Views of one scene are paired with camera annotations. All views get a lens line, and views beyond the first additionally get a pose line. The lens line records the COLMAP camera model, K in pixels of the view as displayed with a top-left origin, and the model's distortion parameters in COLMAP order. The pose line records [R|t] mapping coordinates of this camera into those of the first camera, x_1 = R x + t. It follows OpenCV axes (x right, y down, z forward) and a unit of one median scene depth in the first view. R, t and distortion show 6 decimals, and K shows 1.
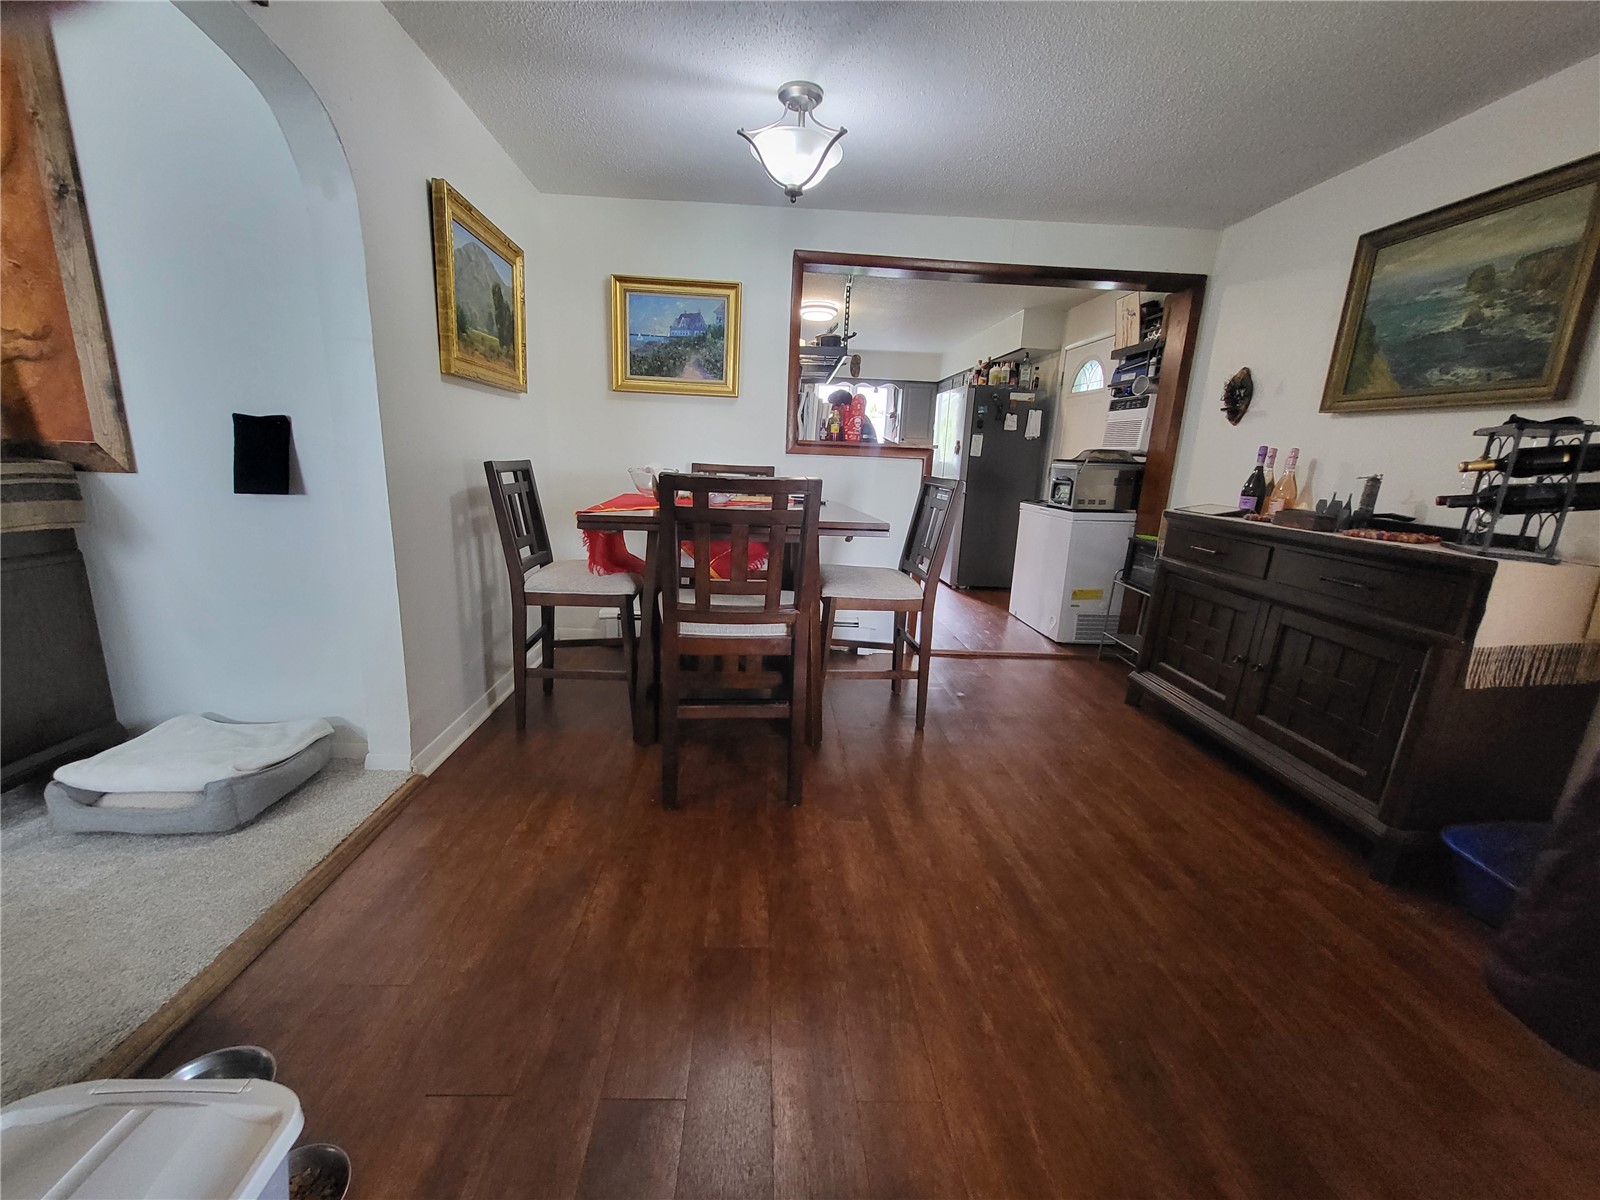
lens RADIAL K [[636.3, 0, 784.4], [0, 636.3, 592.9], [0, 0, 1]] dist [-0.000485, -0.002182]
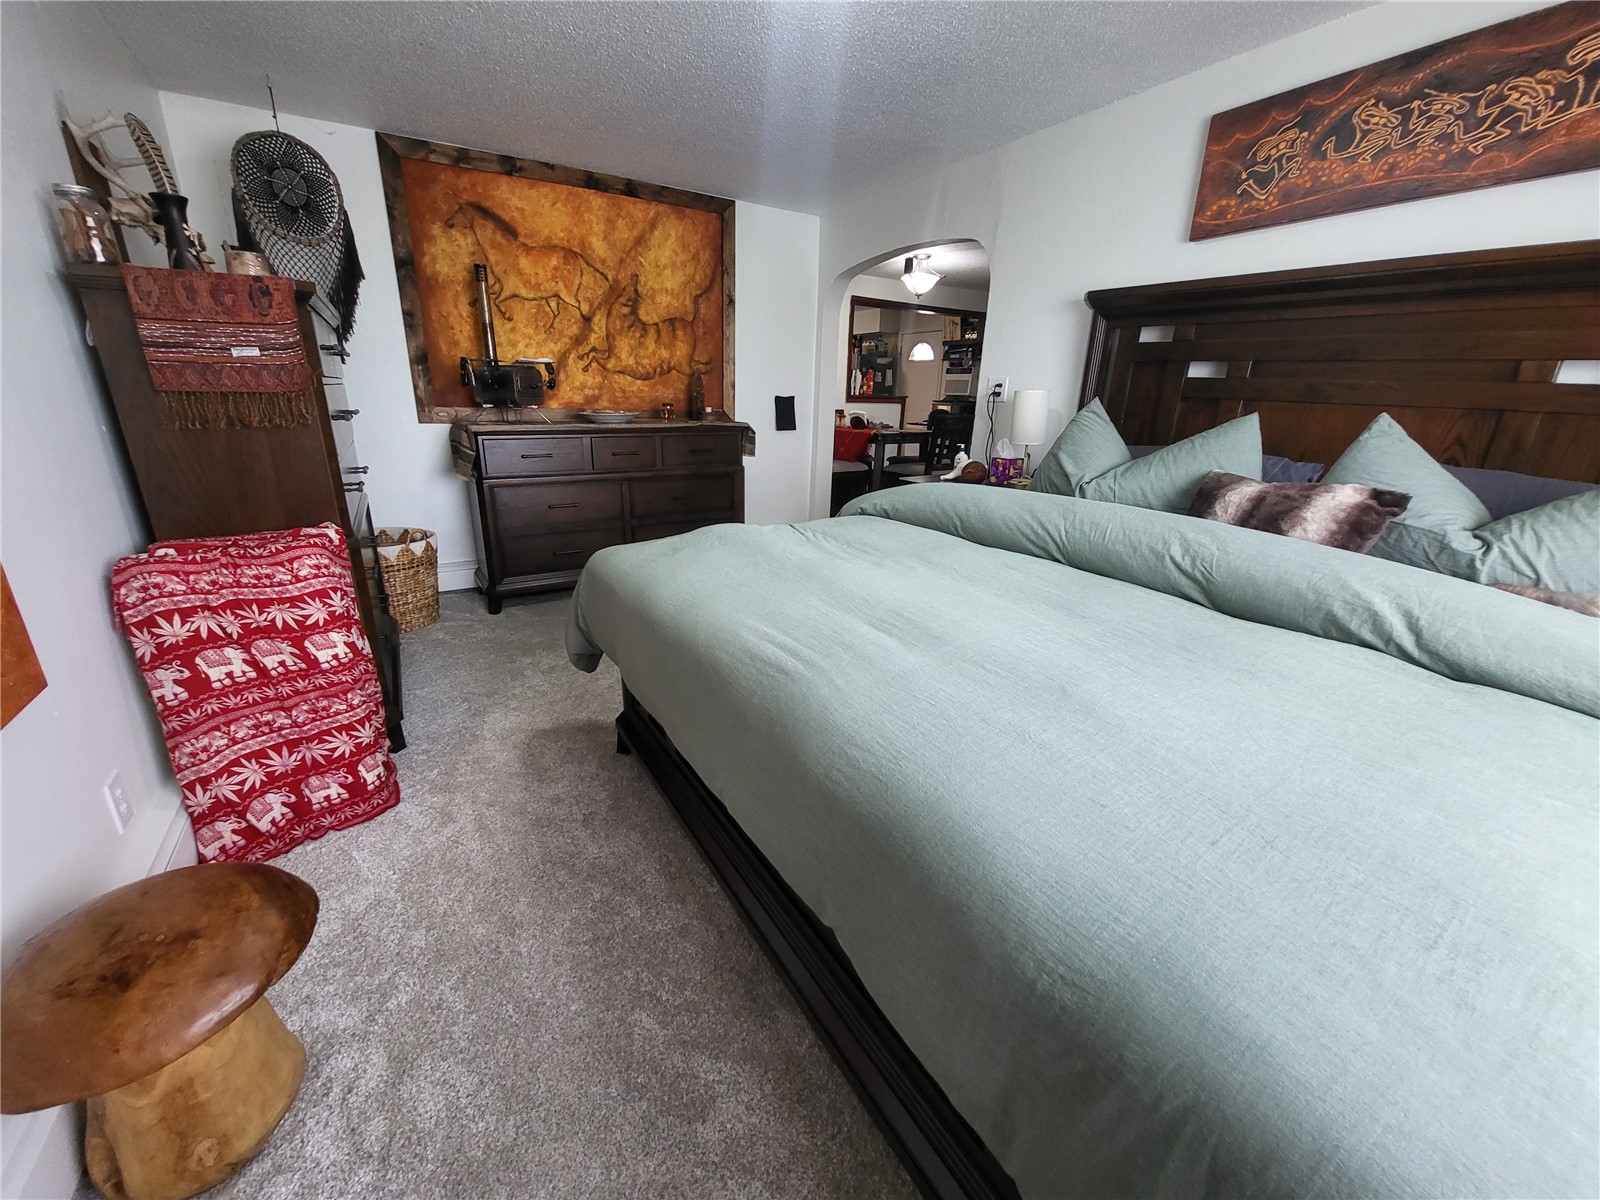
lens RADIAL K [[636.3, 0, 790.4], [0, 636.3, 602.3], [0, 0, 1]] dist [-0.000485, -0.002182]
pose [[0.868791, -0.172800, 0.464049, -1.132831], [0.117257, 0.982274, 0.146246, 0.073401], [-0.481095, -0.072644, 0.873653, -0.636510]]
